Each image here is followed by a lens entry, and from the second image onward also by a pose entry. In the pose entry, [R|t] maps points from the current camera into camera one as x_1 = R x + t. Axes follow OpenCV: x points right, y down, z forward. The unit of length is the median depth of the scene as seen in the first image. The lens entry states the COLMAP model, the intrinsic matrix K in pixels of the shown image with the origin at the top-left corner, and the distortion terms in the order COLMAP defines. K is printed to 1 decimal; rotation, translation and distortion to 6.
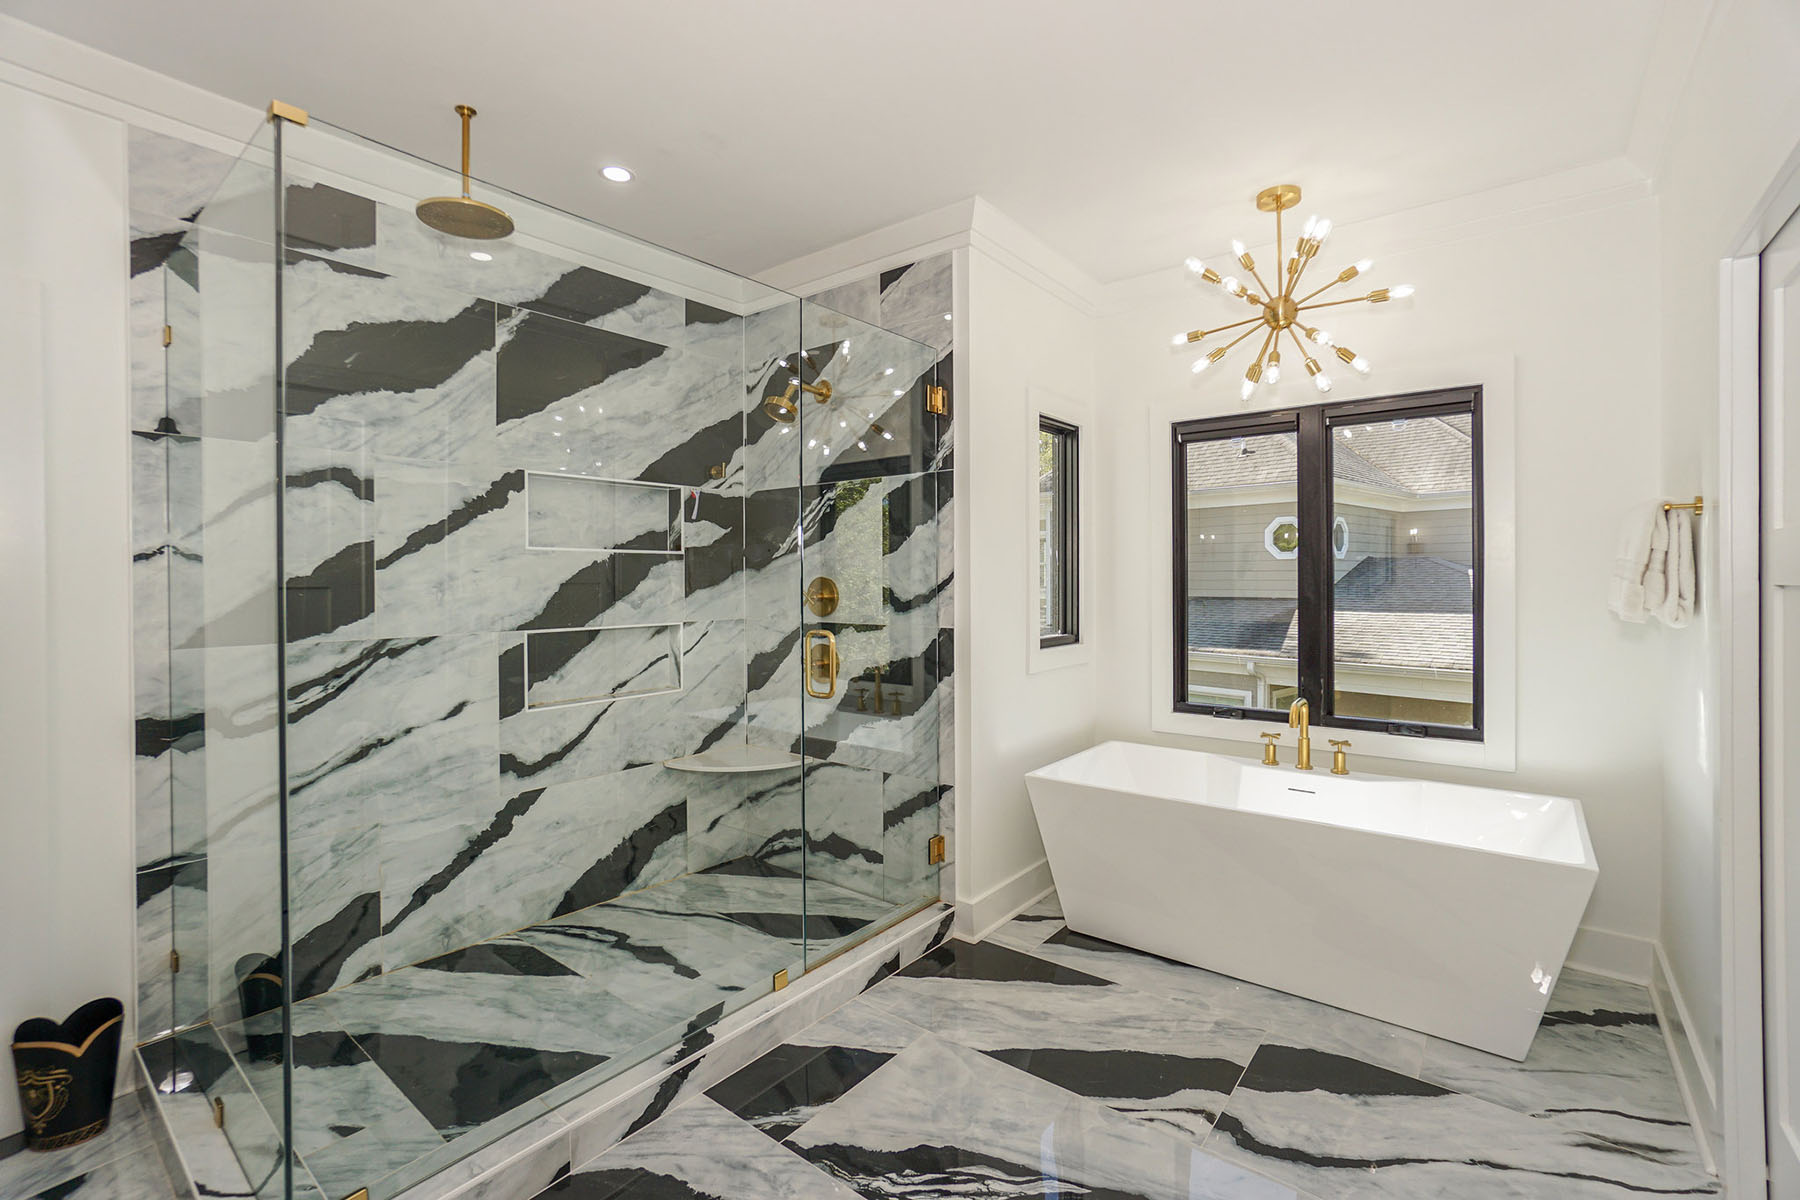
lens RADIAL K [[778.2, 0, 899.6], [0, 778.2, 587.5], [0, 0, 1]] dist [-0.023012, 0.001002]
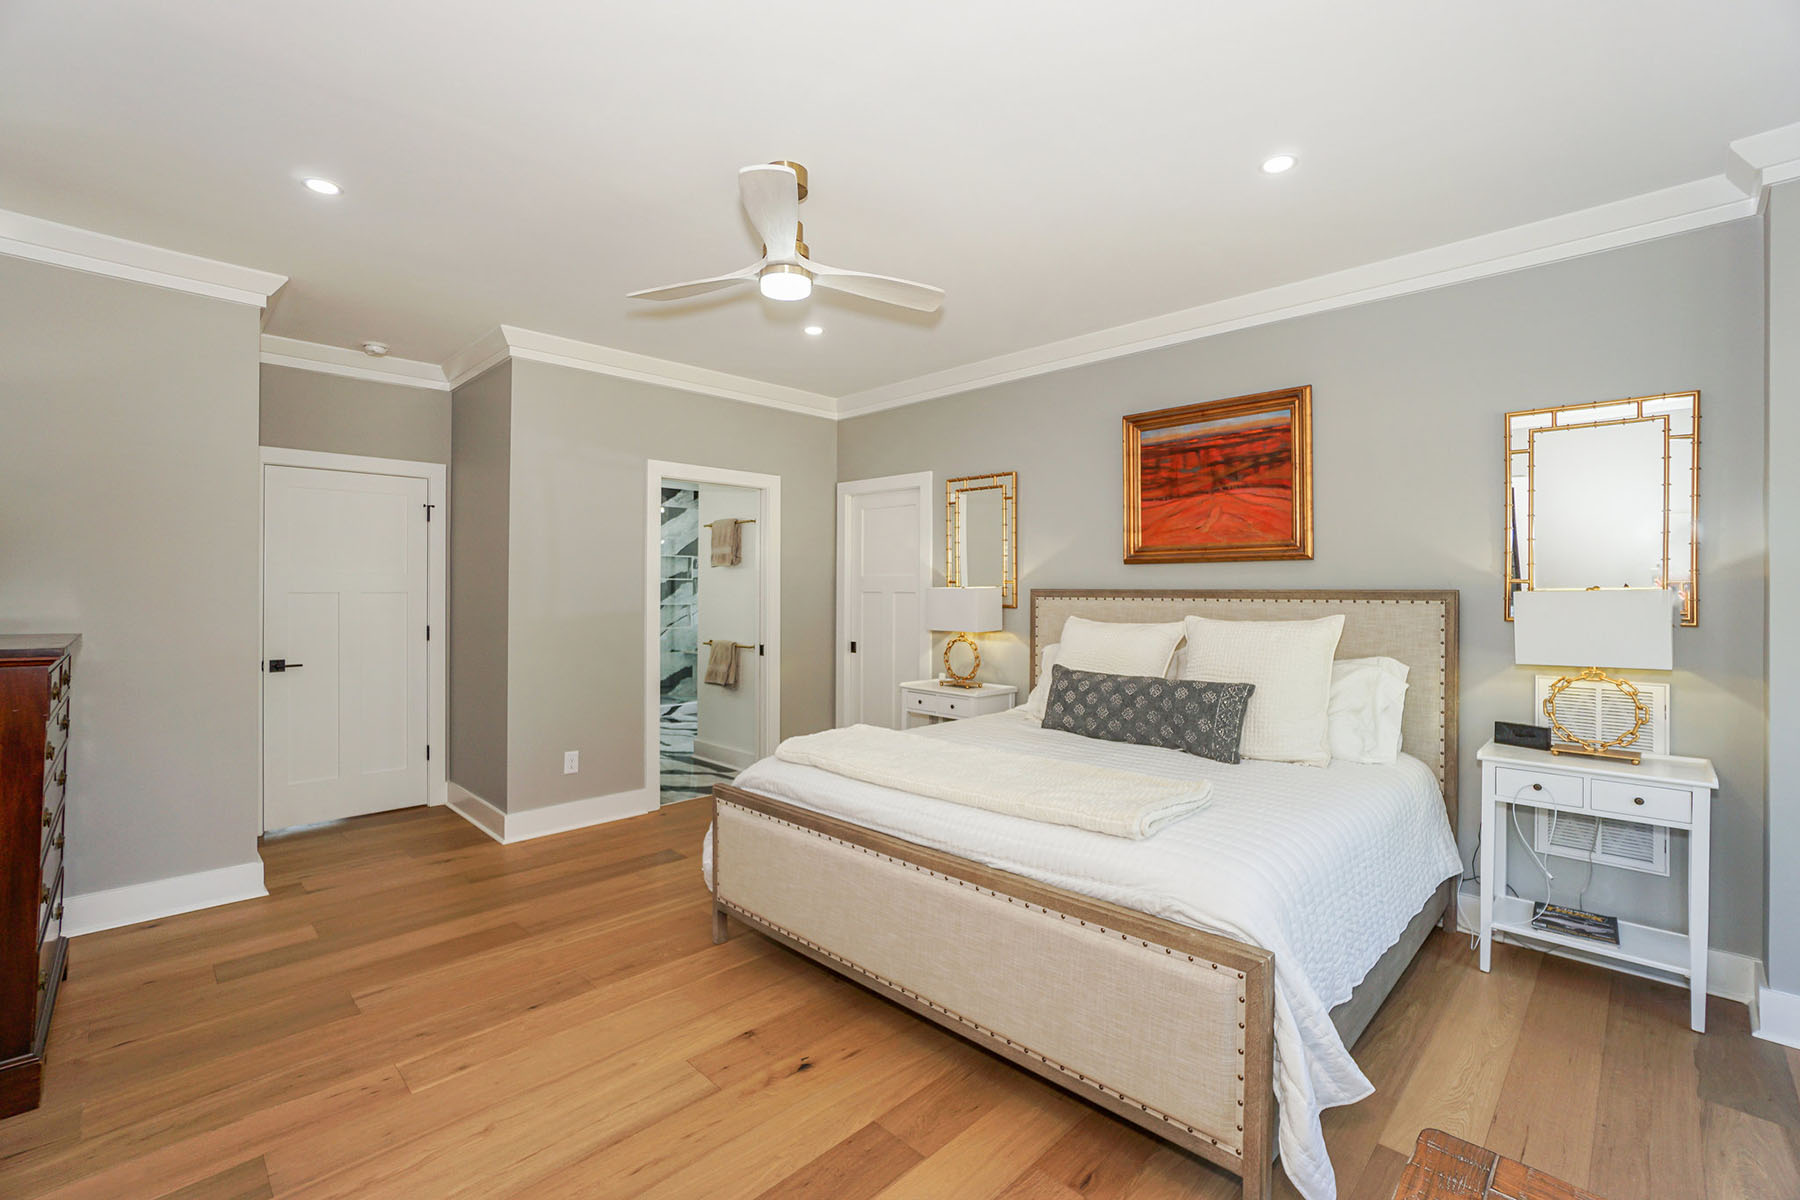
lens RADIAL K [[778.2, 0, 900.5], [0, 778.2, 592.8], [0, 0, 1]] dist [-0.023012, 0.001002]
pose [[0.994615, 0.003519, -0.103579, 0.523992], [-0.003992, 0.999983, -0.004365, 0.009270], [0.103562, 0.004755, 0.994612, -1.187981]]
